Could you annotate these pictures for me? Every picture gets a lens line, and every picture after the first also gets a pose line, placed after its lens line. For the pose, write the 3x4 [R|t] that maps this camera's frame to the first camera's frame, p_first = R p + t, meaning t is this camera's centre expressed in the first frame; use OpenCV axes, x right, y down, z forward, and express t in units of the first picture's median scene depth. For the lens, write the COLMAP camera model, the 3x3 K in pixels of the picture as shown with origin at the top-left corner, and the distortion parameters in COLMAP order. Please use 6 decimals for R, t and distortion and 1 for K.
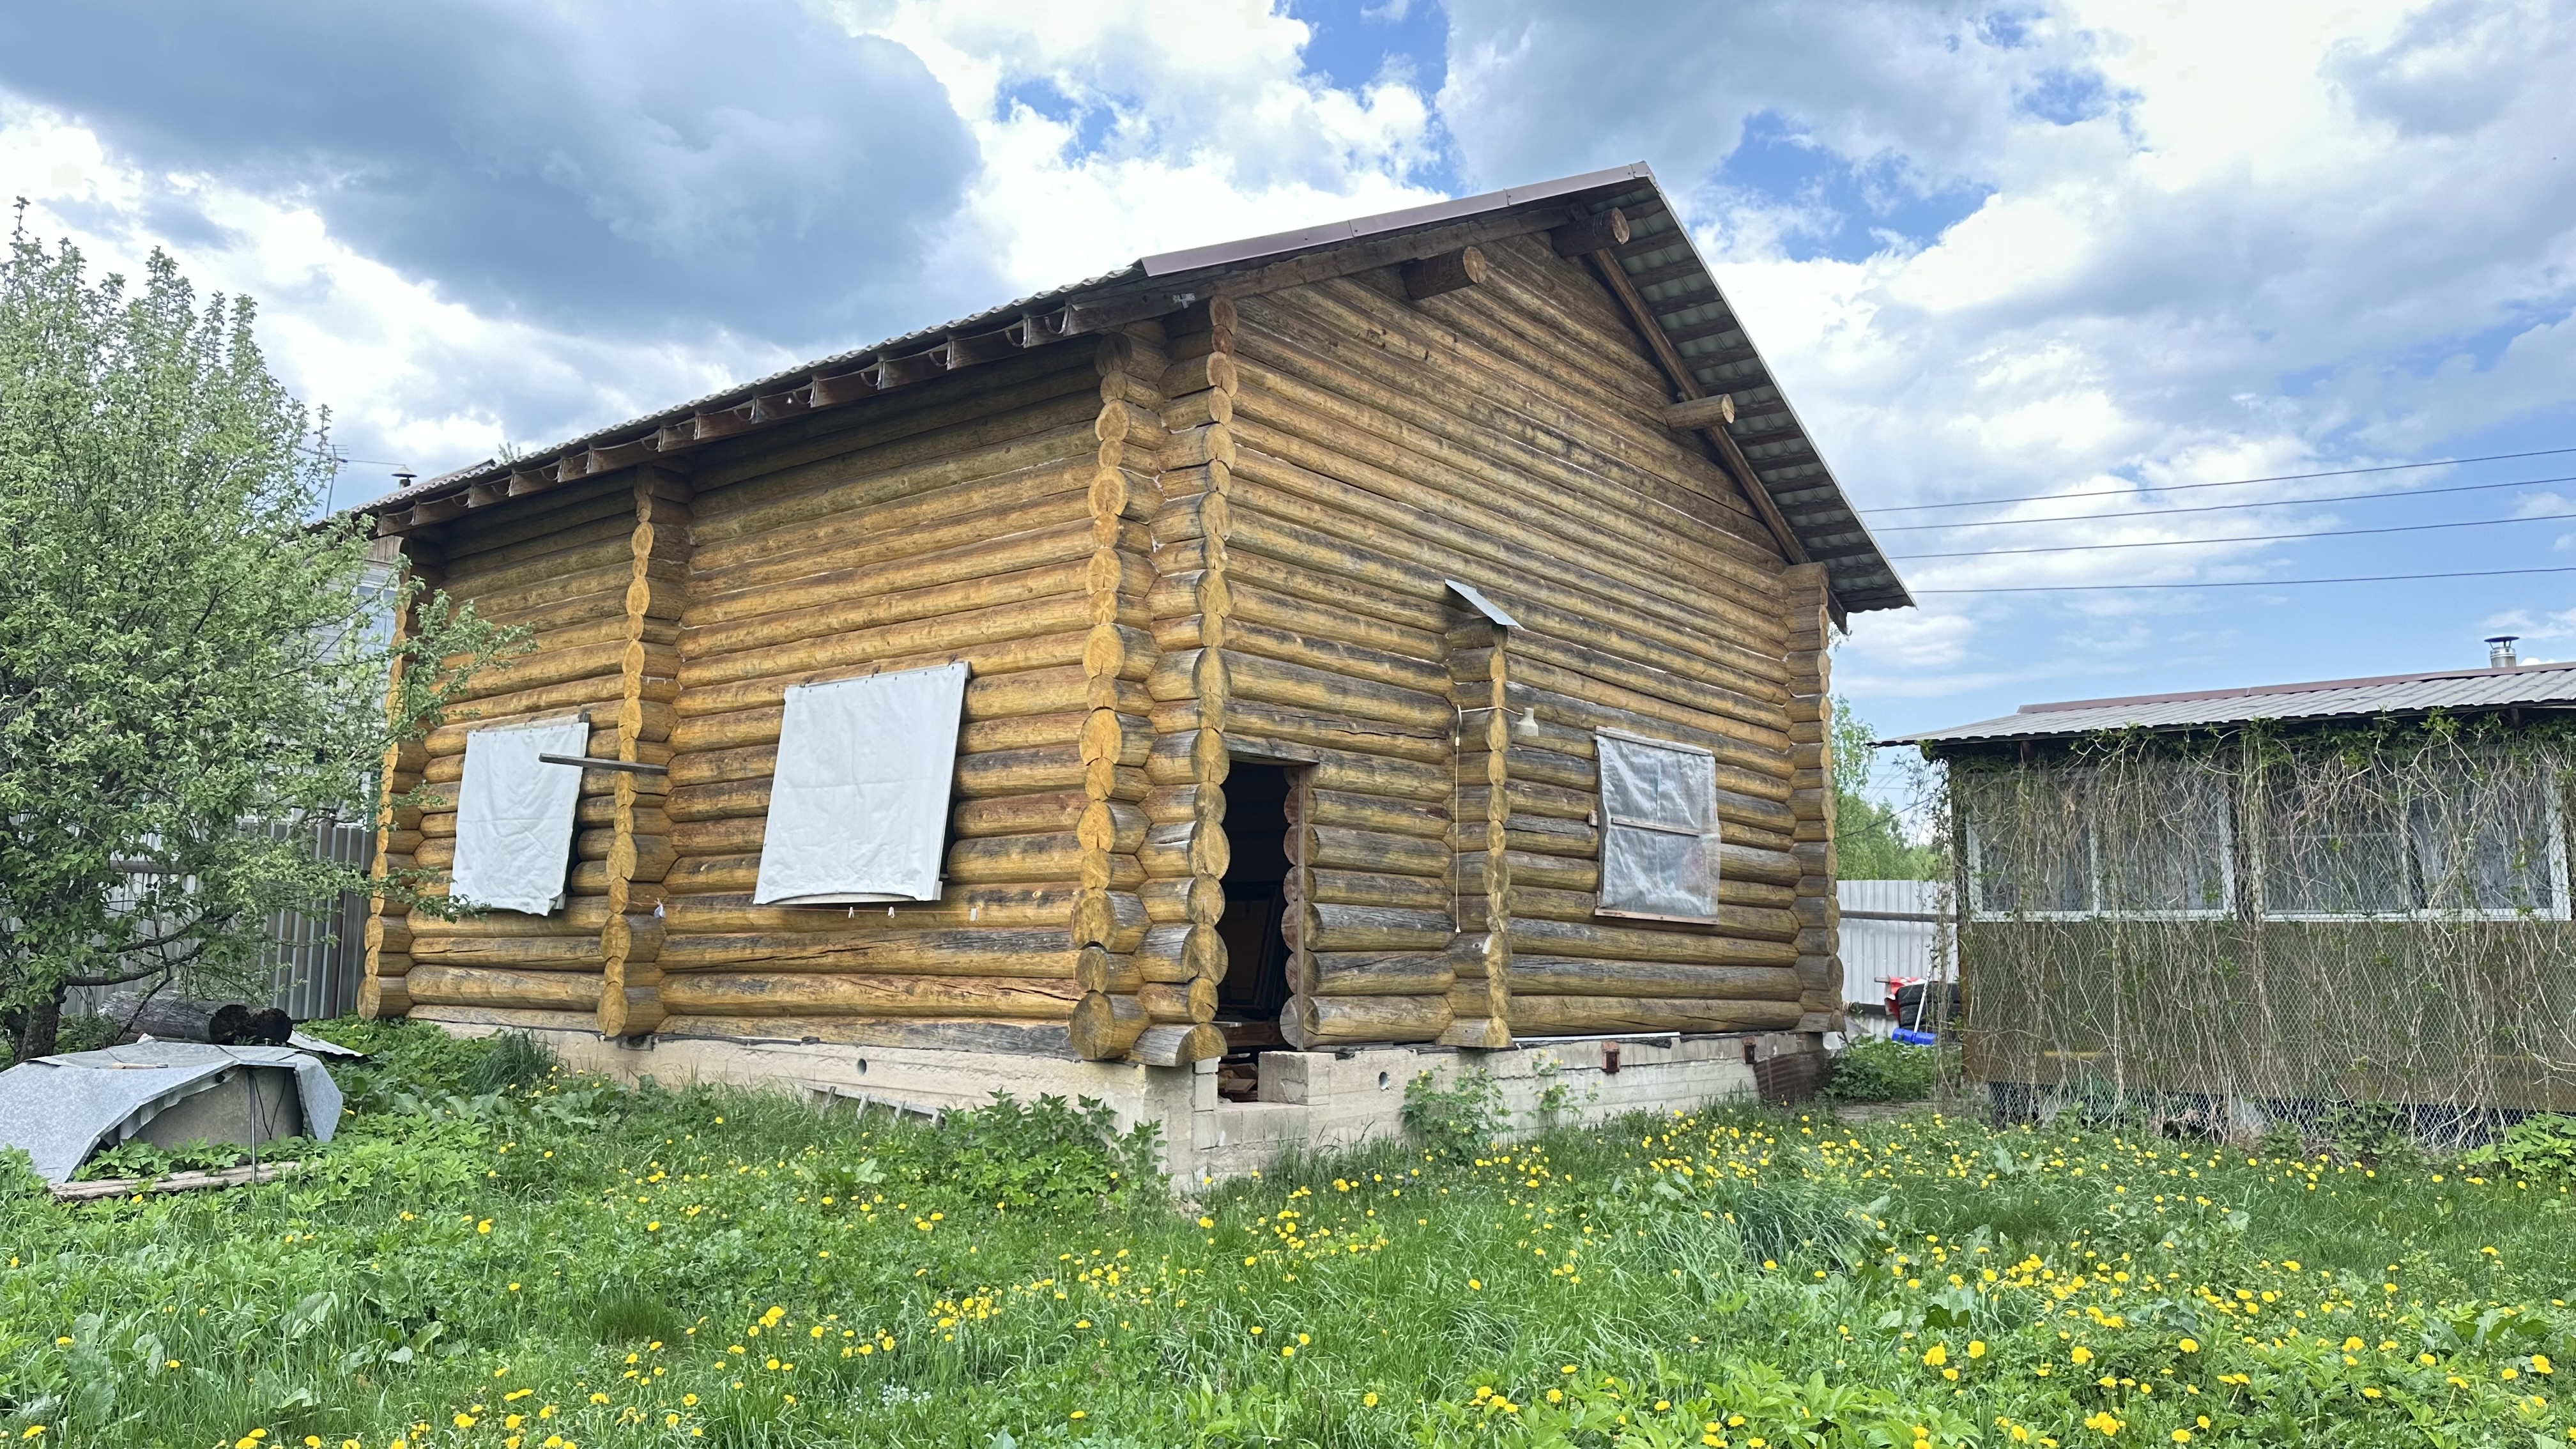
lens RADIAL K [[1810.6, 0, 1314.6], [0, 1810.6, 705.5], [0, 0, 1]] dist [0.081541, -0.085964]
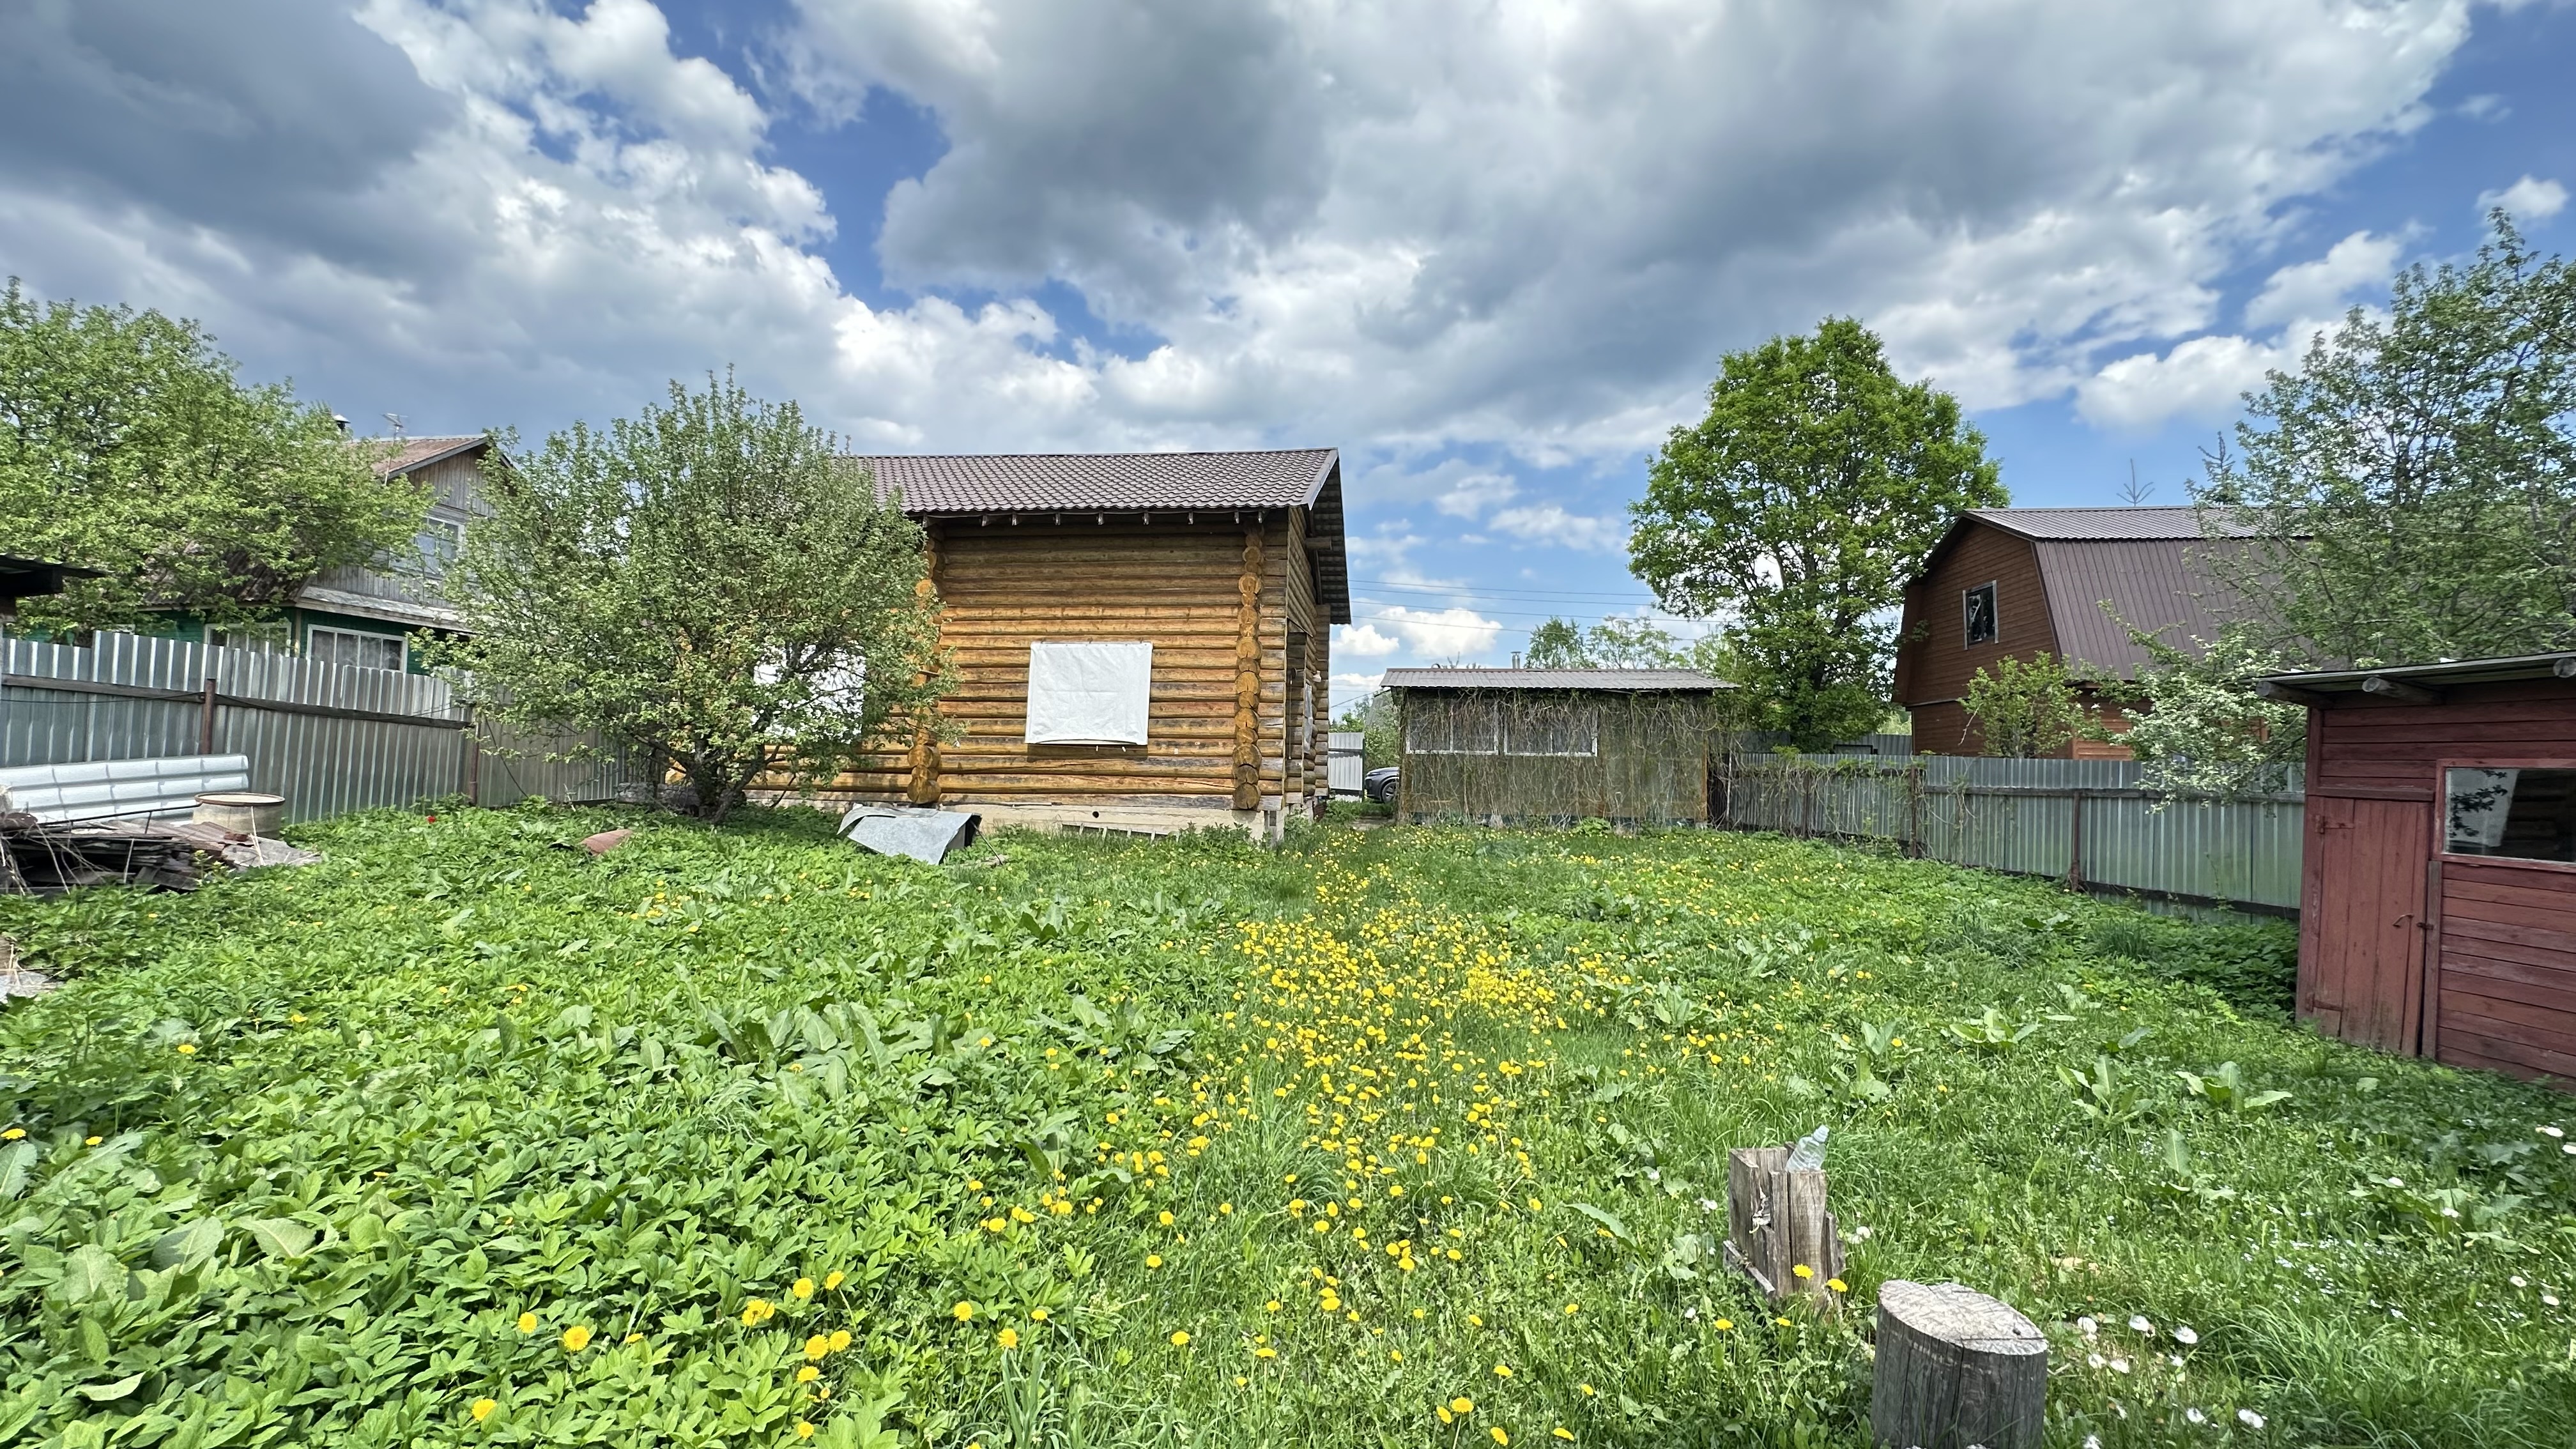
lens RADIAL K [[1027.1, 0, 1291.2], [0, 1027.1, 722.9], [0, 0, 1]] dist [0.000182, 0.000091]
pose [[0.844469, 0.026524, 0.534947, -0.692787], [-0.081385, 0.993530, 0.079213, -0.037310], [-0.529385, -0.110430, 0.841164, -0.195528]]
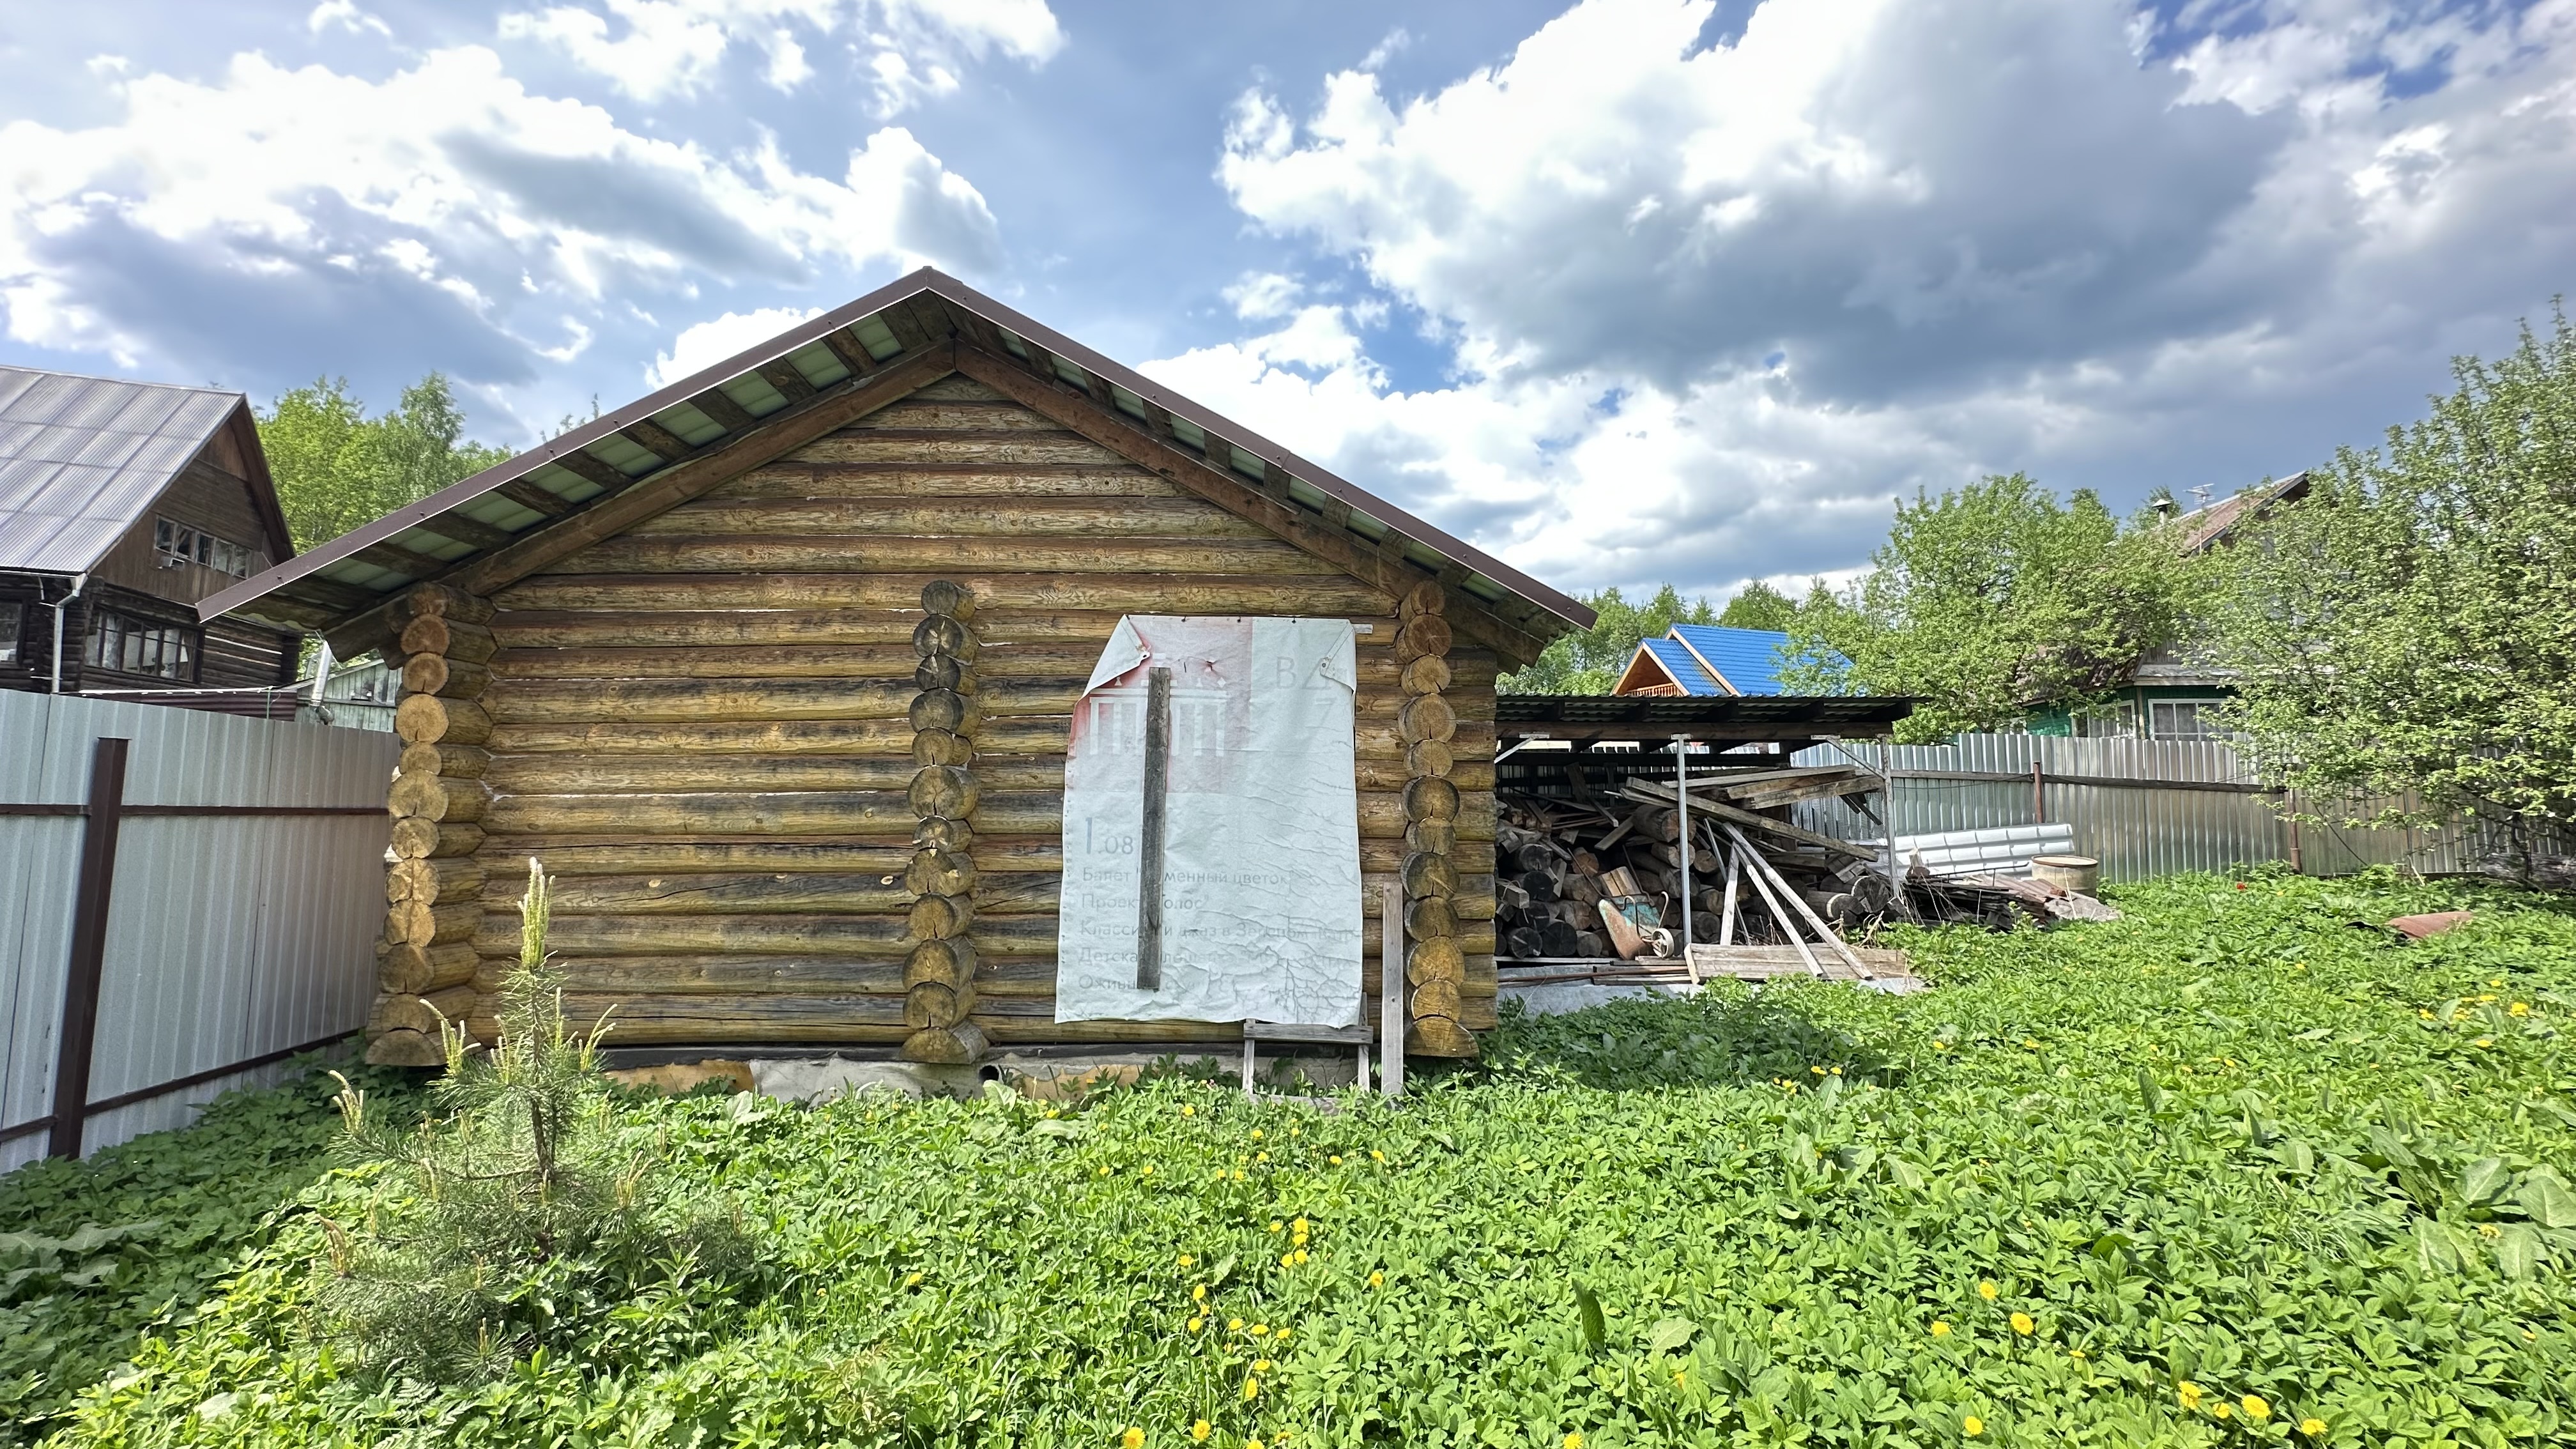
lens RADIAL K [[1027.1, 0, 1291.2], [0, 1027.1, 722.9], [0, 0, 1]] dist [0.000182, 0.000091]
pose [[0.594048, -0.081111, -0.800330, -0.607131], [0.119221, 0.992794, -0.012124, -0.051092], [0.795546, -0.088214, 0.599437, -0.237348]]
